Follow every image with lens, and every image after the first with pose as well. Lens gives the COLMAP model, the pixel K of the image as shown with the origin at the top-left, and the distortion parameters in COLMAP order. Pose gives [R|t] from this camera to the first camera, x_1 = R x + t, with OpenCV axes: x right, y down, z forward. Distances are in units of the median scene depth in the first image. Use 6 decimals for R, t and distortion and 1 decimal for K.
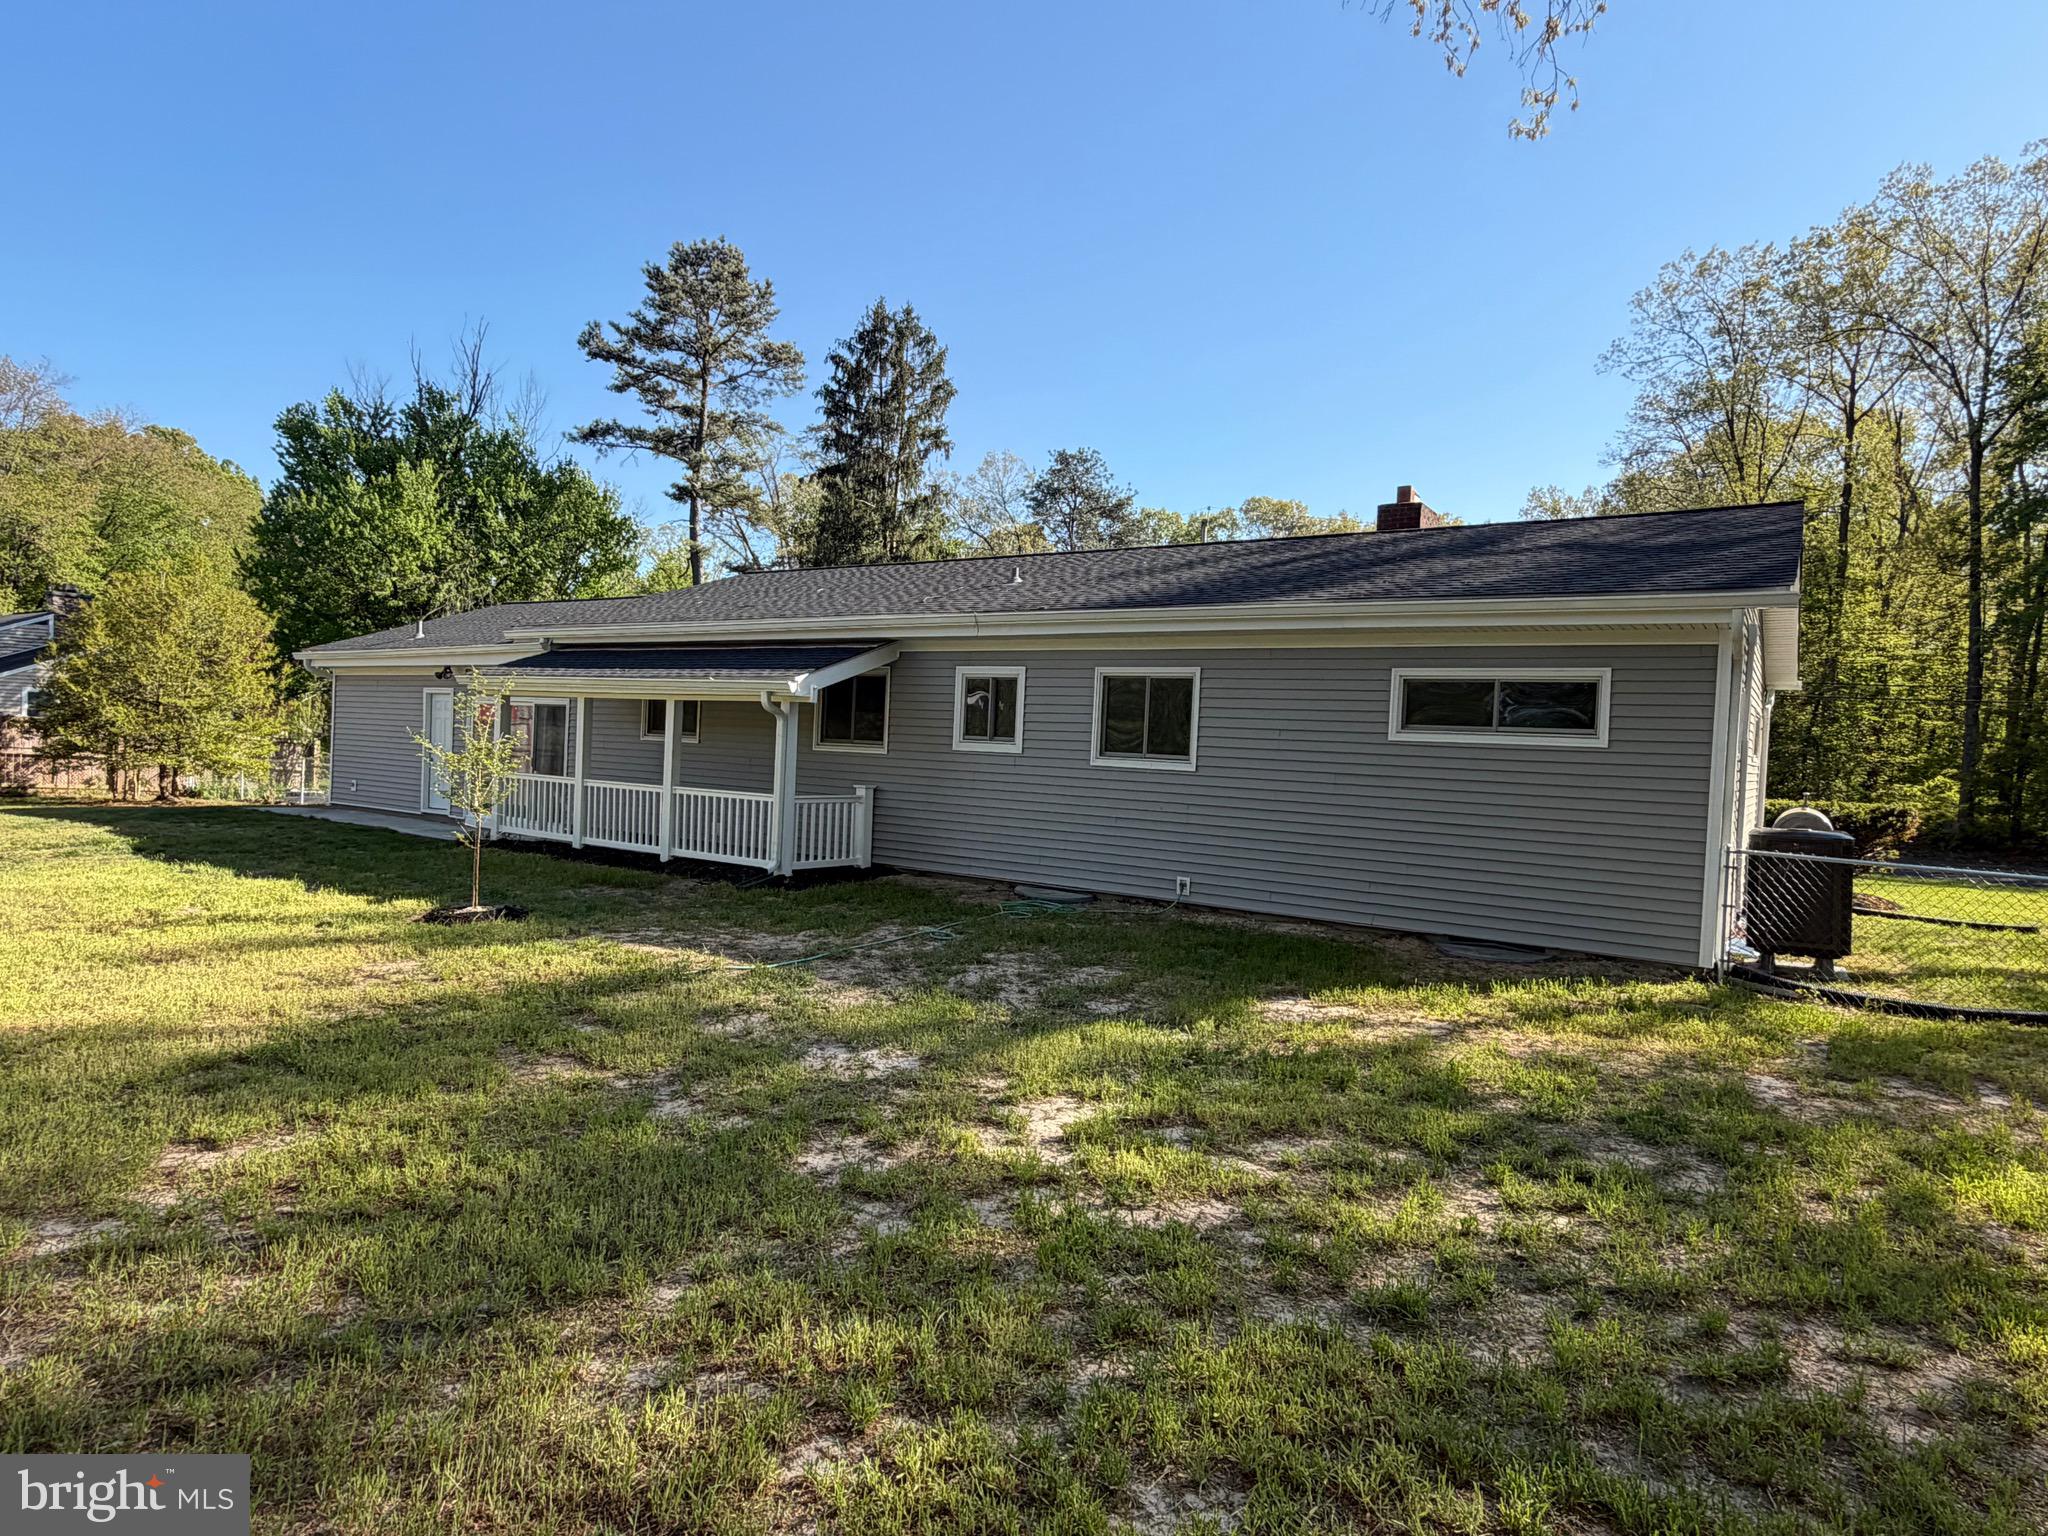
lens RADIAL K [[1160.5, 0, 1021.1], [0, 1160.5, 765.7], [0, 0, 1]] dist [0.000550, -0.000266]
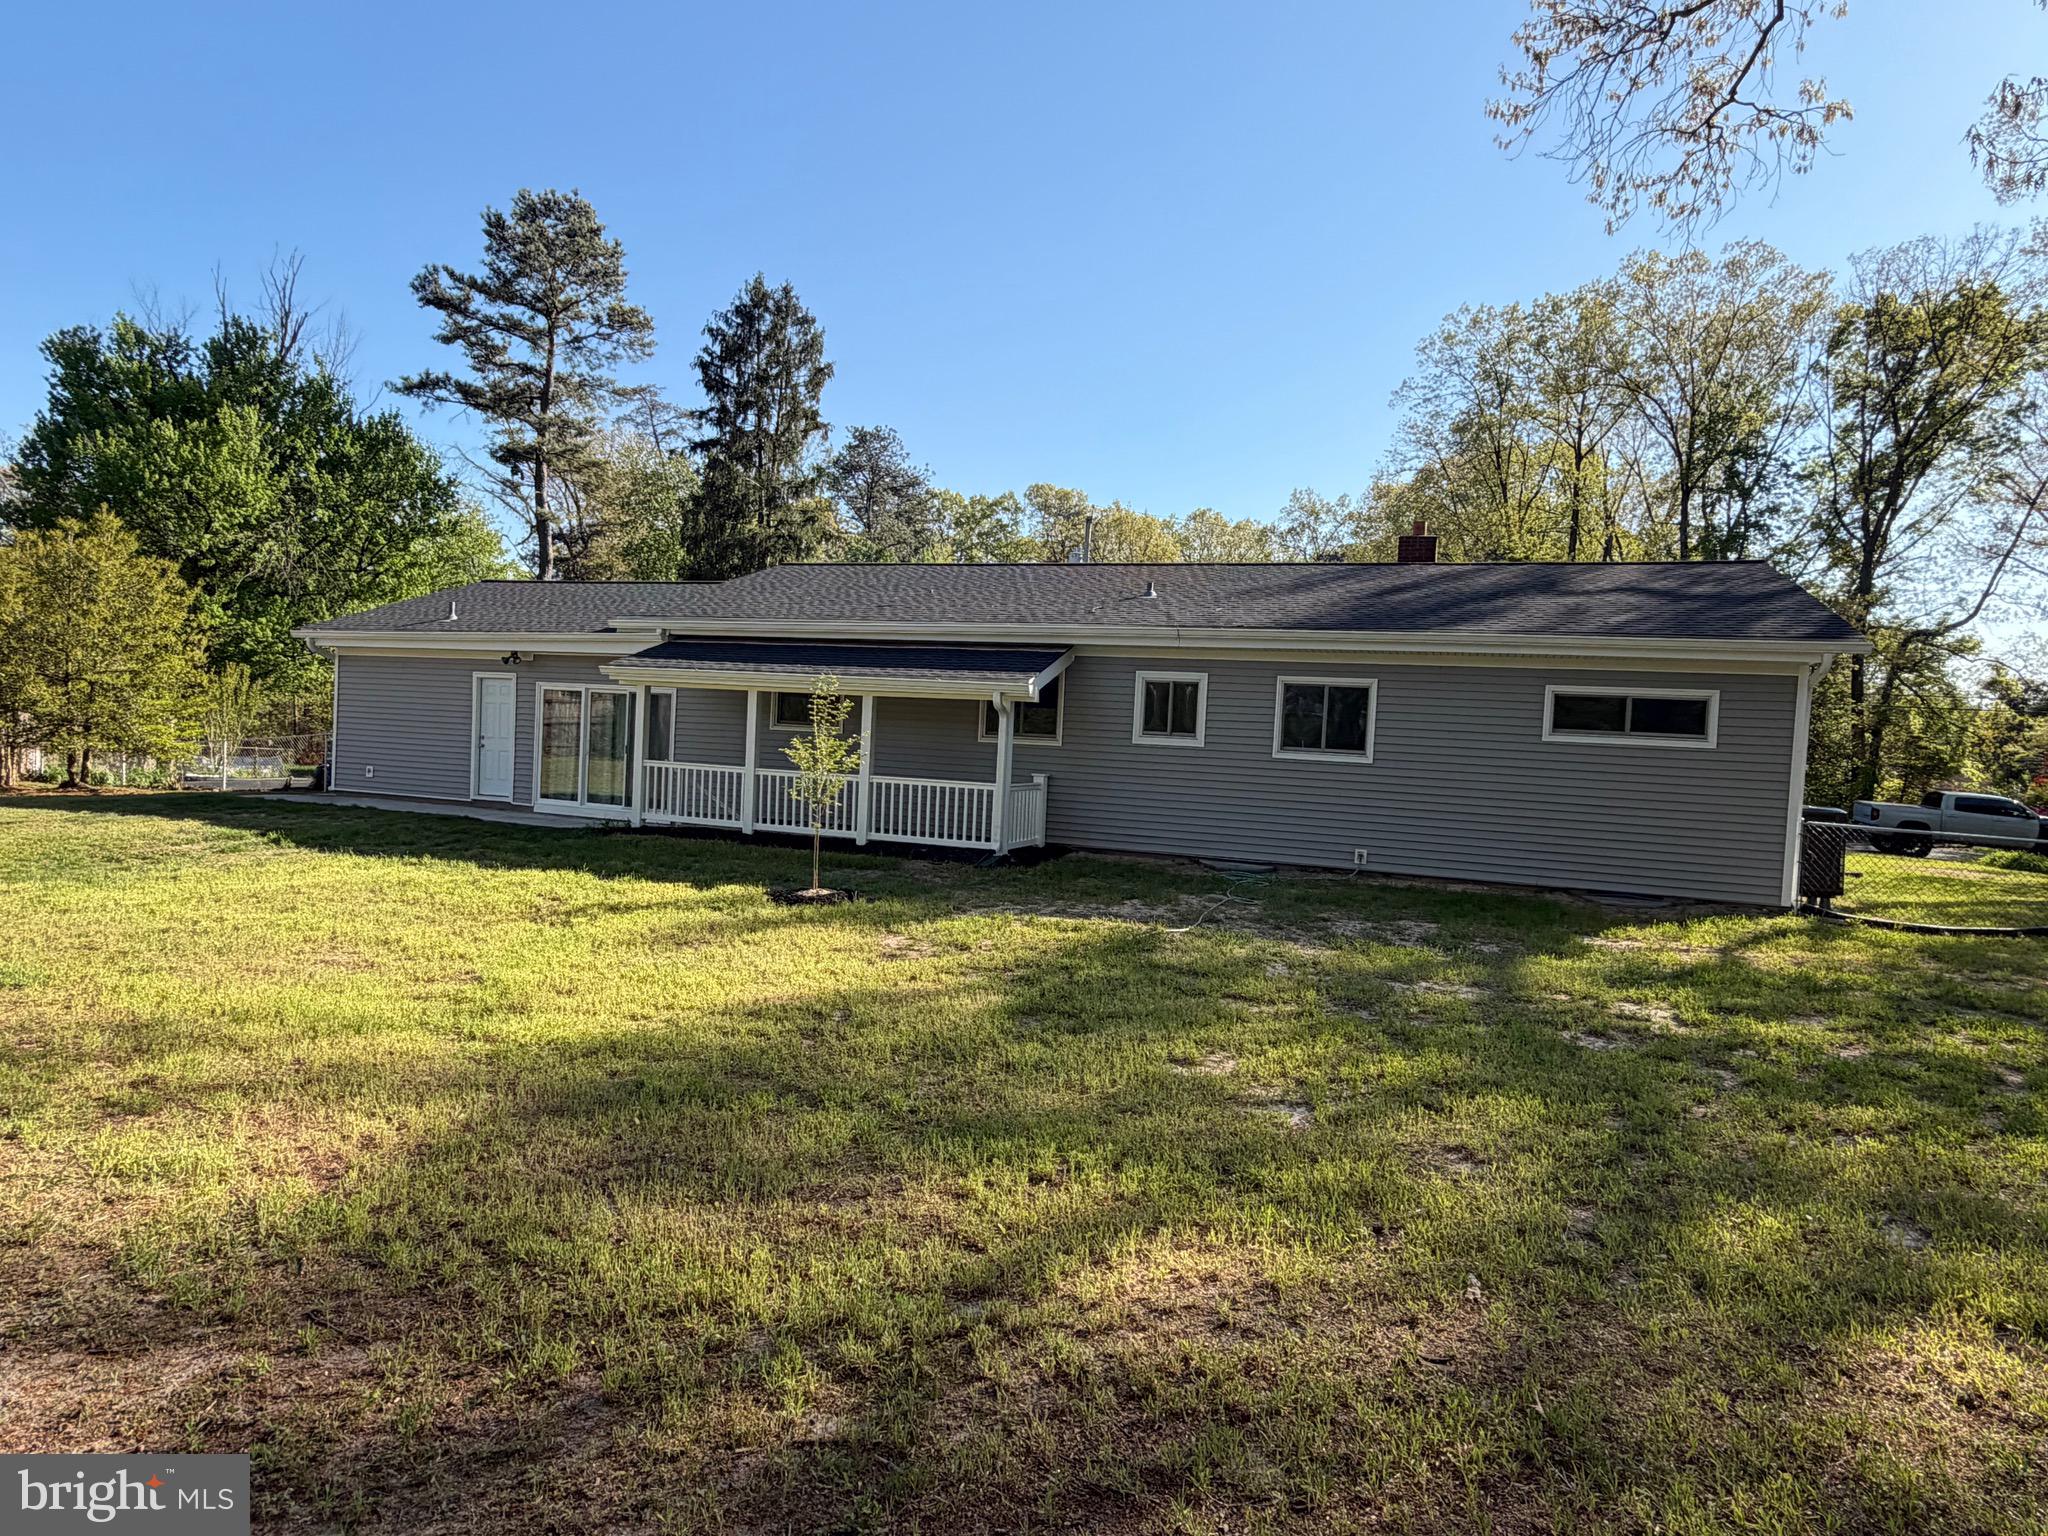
lens RADIAL K [[1162.1, 0, 1022.0], [0, 1162.1, 777.6], [0, 0, 1]] dist [-0.027499, 0.038701]
pose [[0.969764, -0.005704, 0.243979, -0.146669], [-0.002640, 0.999423, 0.033858, -0.006028], [-0.244032, -0.033478, 0.969189, -0.029500]]
